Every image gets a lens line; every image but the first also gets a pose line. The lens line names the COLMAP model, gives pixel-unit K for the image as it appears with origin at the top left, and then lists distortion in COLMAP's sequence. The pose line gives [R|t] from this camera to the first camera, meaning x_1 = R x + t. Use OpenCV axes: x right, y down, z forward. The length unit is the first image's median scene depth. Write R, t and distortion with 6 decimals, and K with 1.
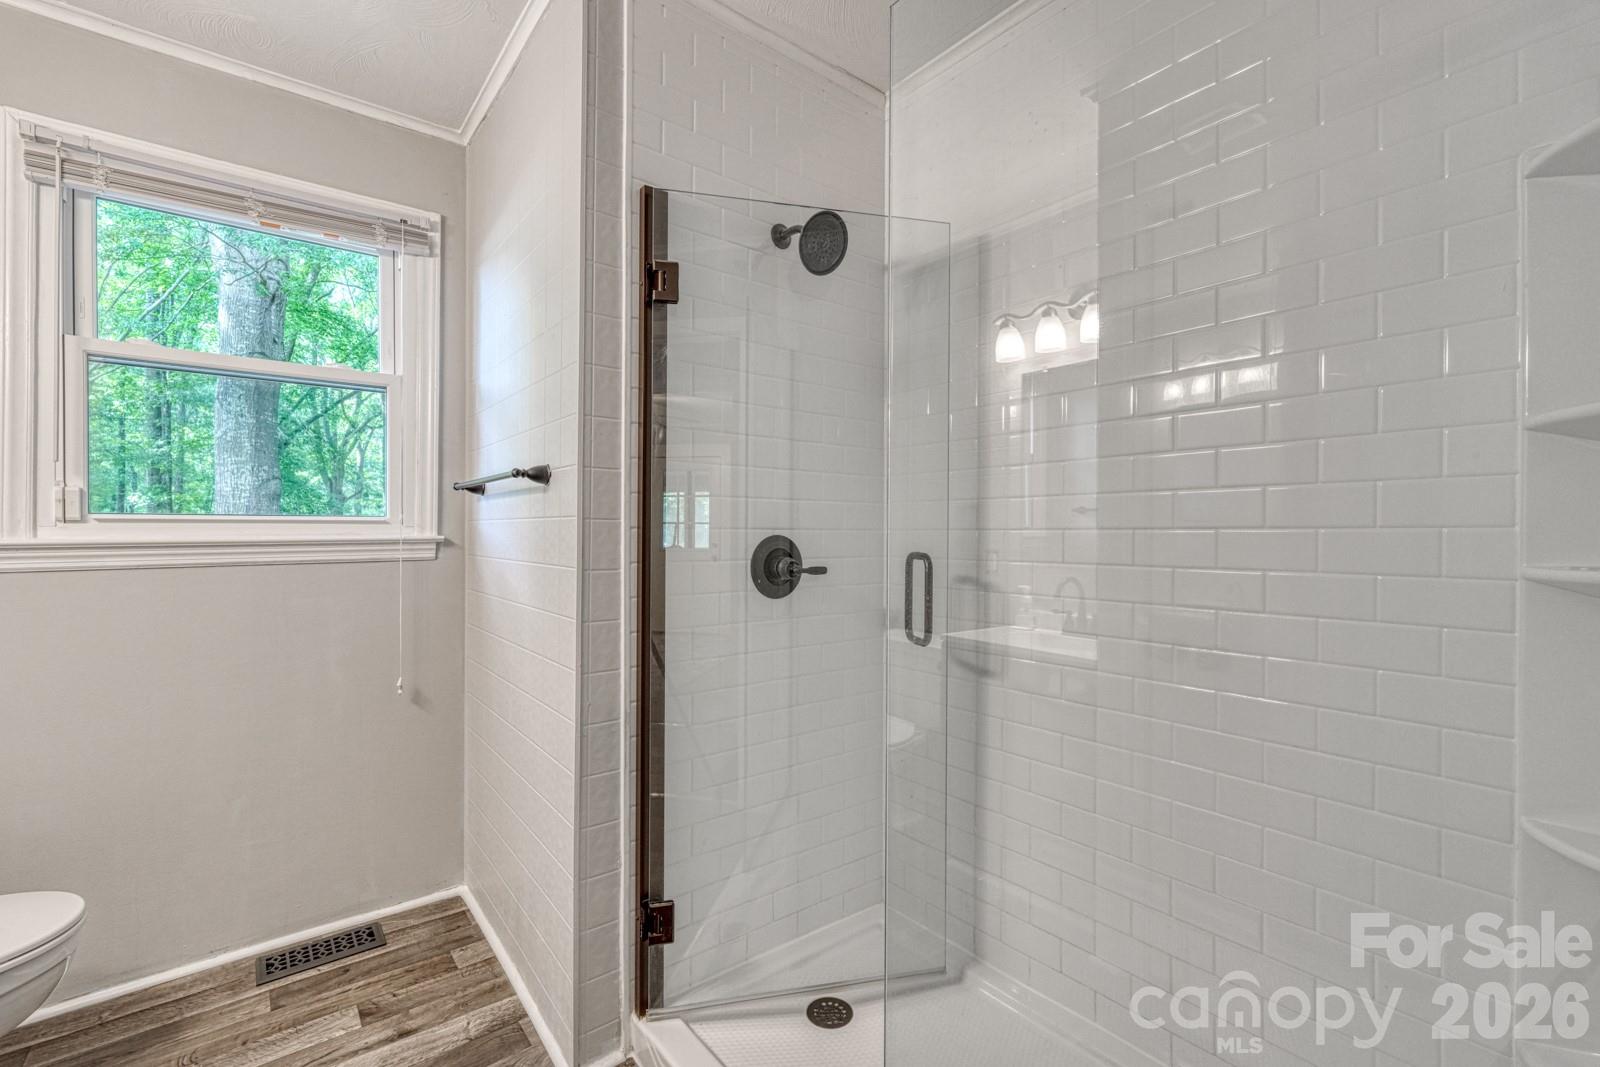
lens RADIAL K [[730.6, 0, 800.0], [0, 730.6, 533.5], [0, 0, 1]] dist [0.000314, 0.000005]
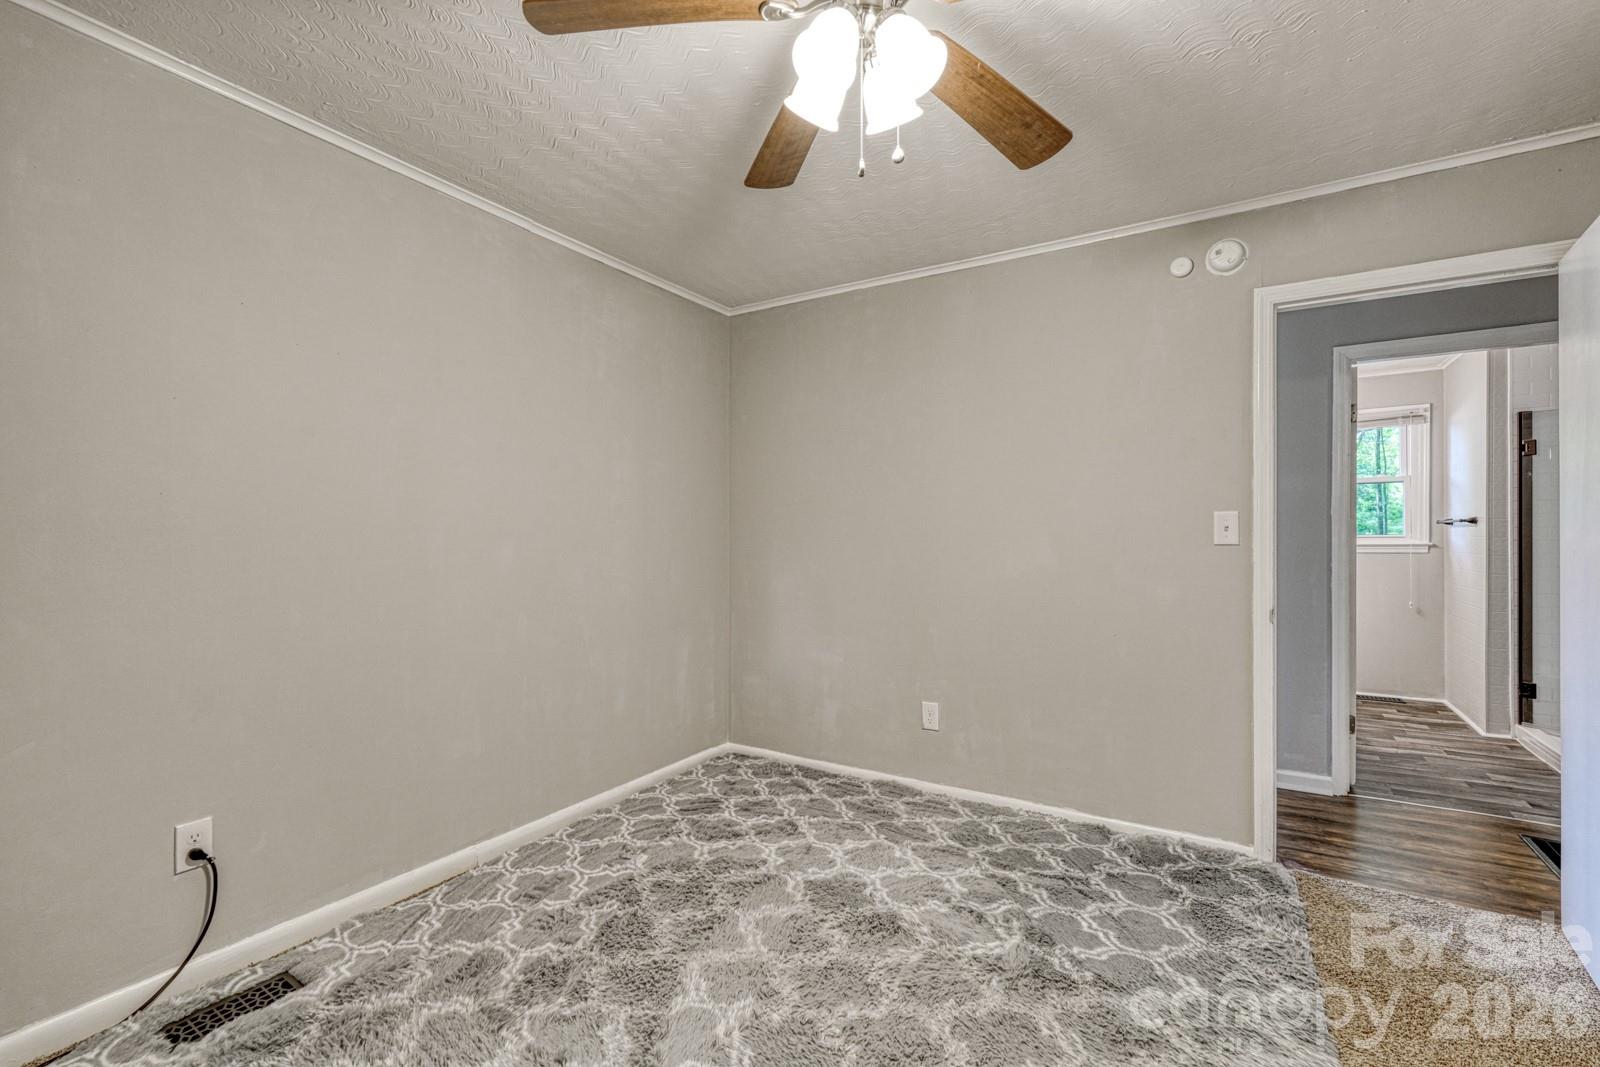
lens RADIAL K [[696.4, 0, 803.0], [0, 696.4, 524.7], [0, 0, 1]] dist [0.000331, 0.000295]
pose [[0.357113, -0.012481, -0.933978, 0.881953], [-0.003951, 0.999882, -0.014872, -0.013967], [0.934053, 0.009001, 0.357021, -1.688519]]
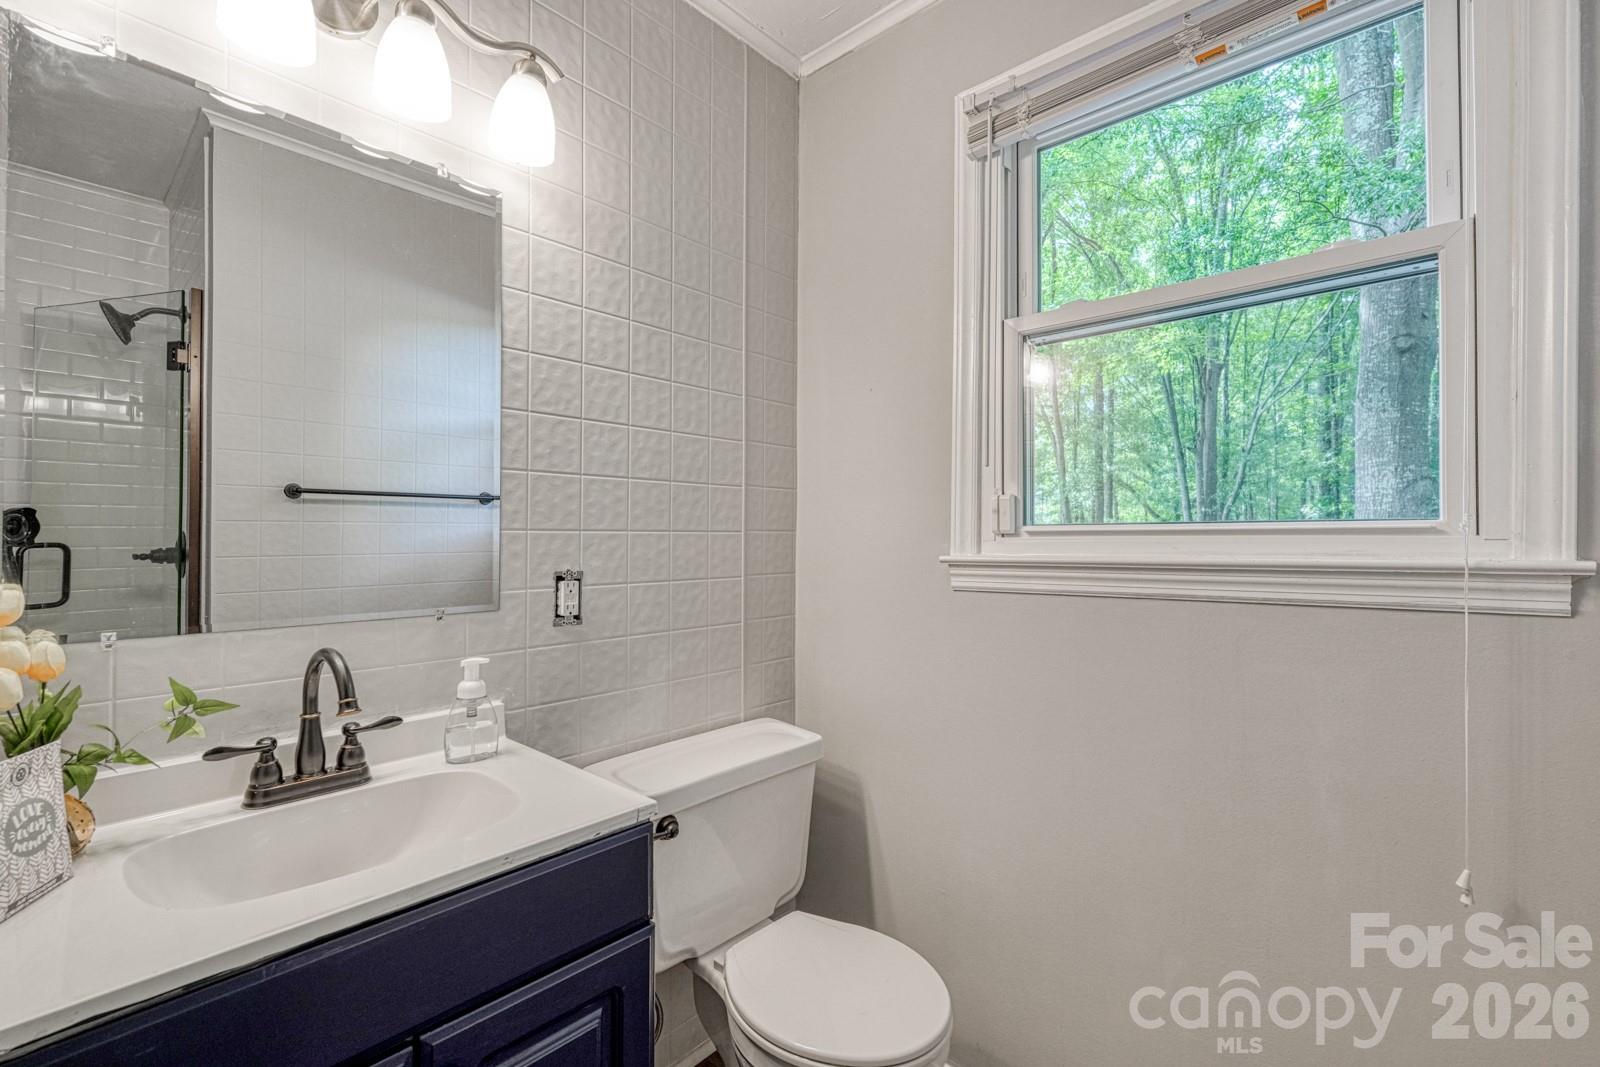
lens RADIAL K [[704.3, 0, 802.2], [0, 704.3, 538.5], [0, 0, 1]] dist [-0.000394, 0.000144]
pose [[0.187467, -0.002900, -0.982267, -0.186471], [-0.000681, 0.999995, -0.003082, -0.008011], [0.982271, 0.001247, 0.187464, 0.495852]]
